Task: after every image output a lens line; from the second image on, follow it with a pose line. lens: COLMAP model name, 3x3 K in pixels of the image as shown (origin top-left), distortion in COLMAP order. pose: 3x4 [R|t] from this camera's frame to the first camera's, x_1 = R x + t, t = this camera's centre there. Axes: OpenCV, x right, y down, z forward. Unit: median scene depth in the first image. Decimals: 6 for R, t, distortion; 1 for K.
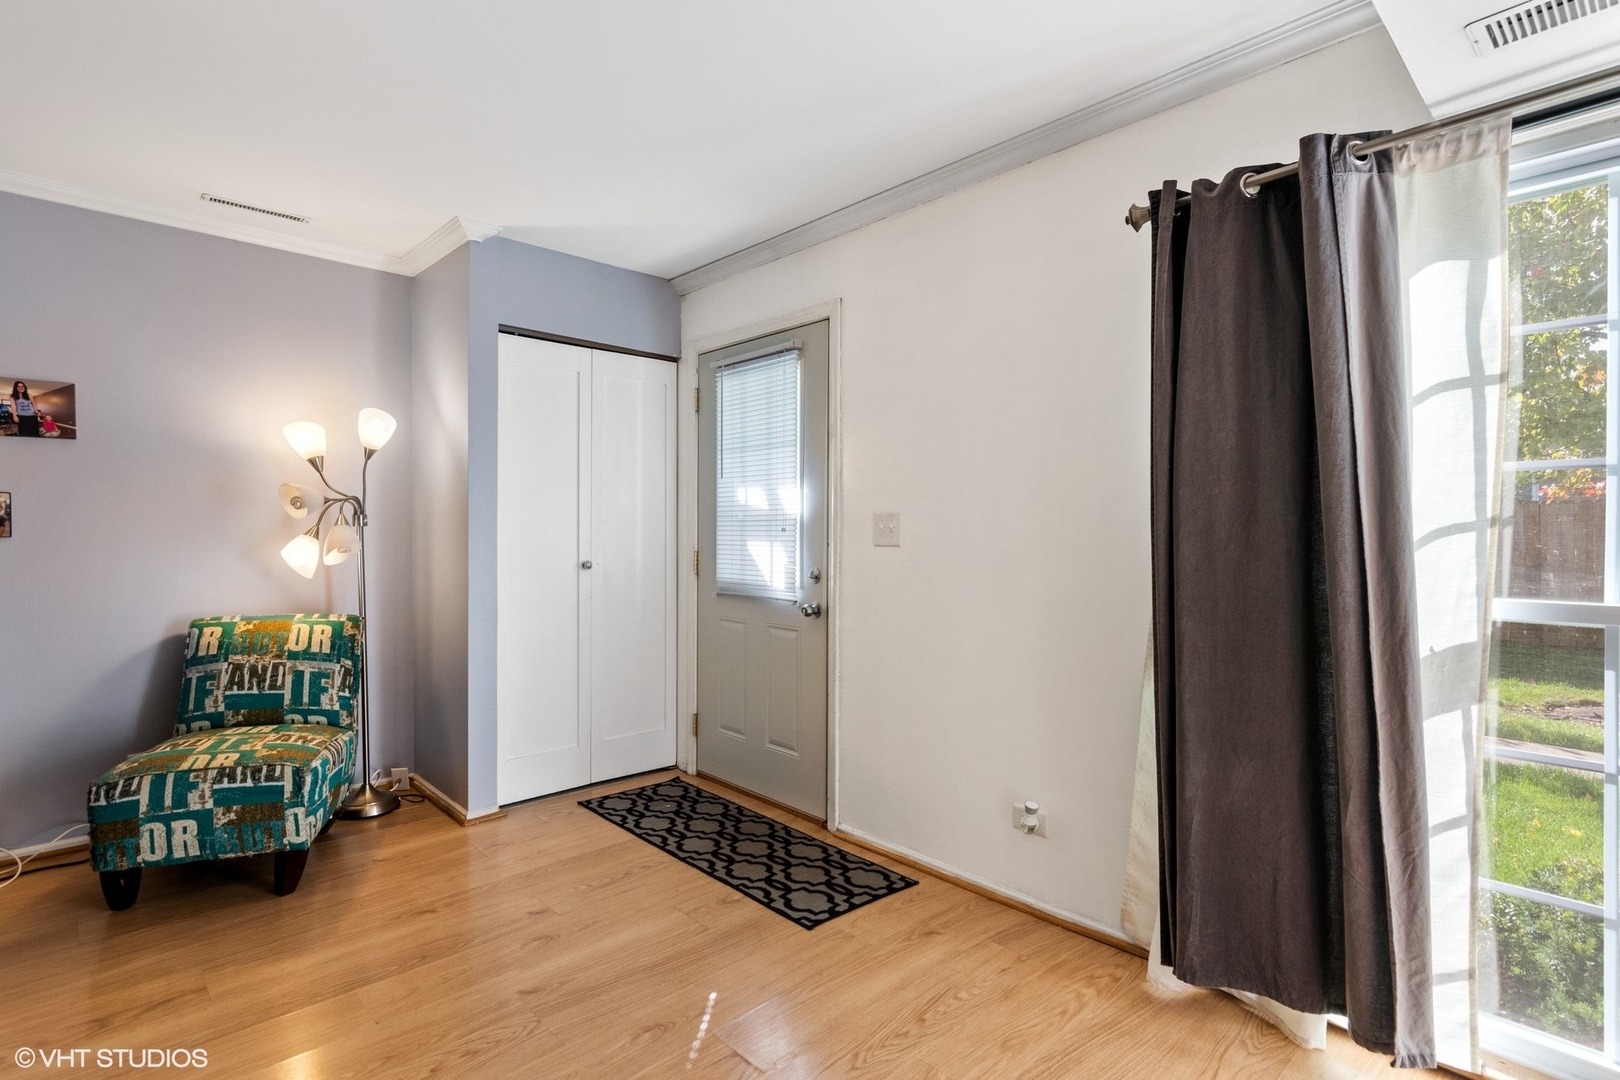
lens RADIAL K [[780.5, 0, 814.0], [0, 780.5, 529.8], [0, 0, 1]] dist [-0.004360, -0.000377]
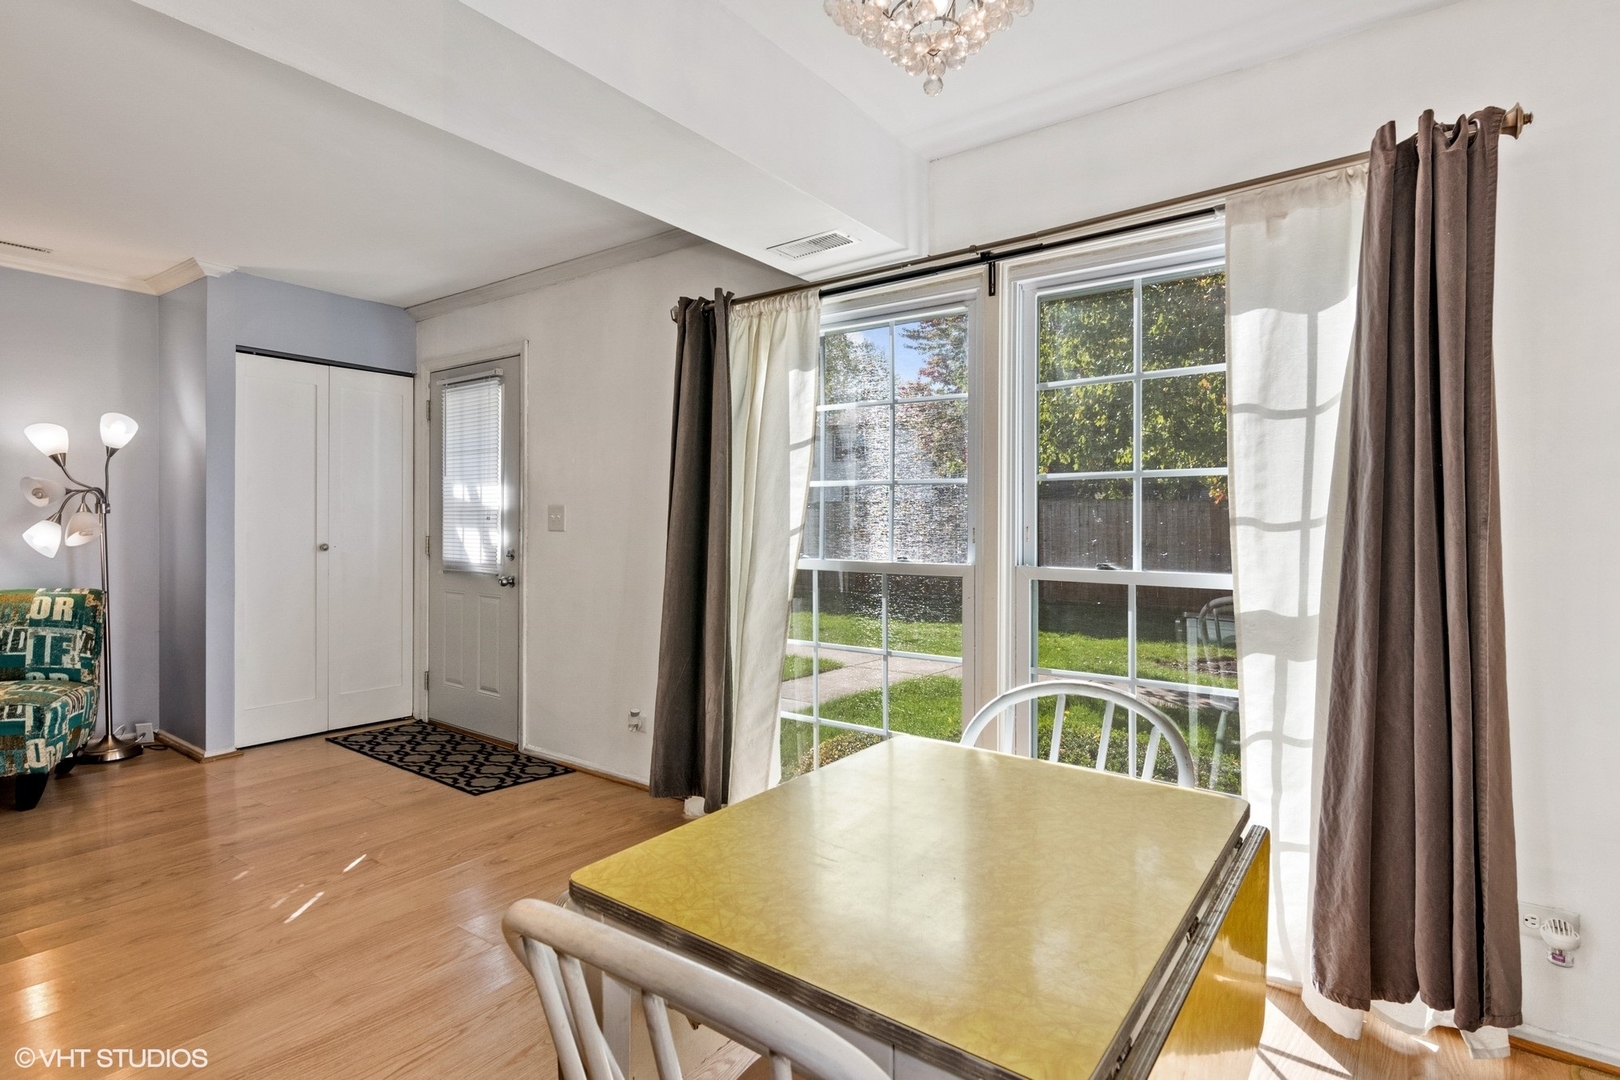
lens RADIAL K [[799.2, 0, 825.7], [0, 799.2, 525.8], [0, 0, 1]] dist [-0.000818, 0.001789]
pose [[0.982561, 0.003945, 0.185898, 0.276923], [-0.005080, 0.999971, 0.005631, 0.001949], [-0.185871, -0.006477, 0.982553, -0.404039]]
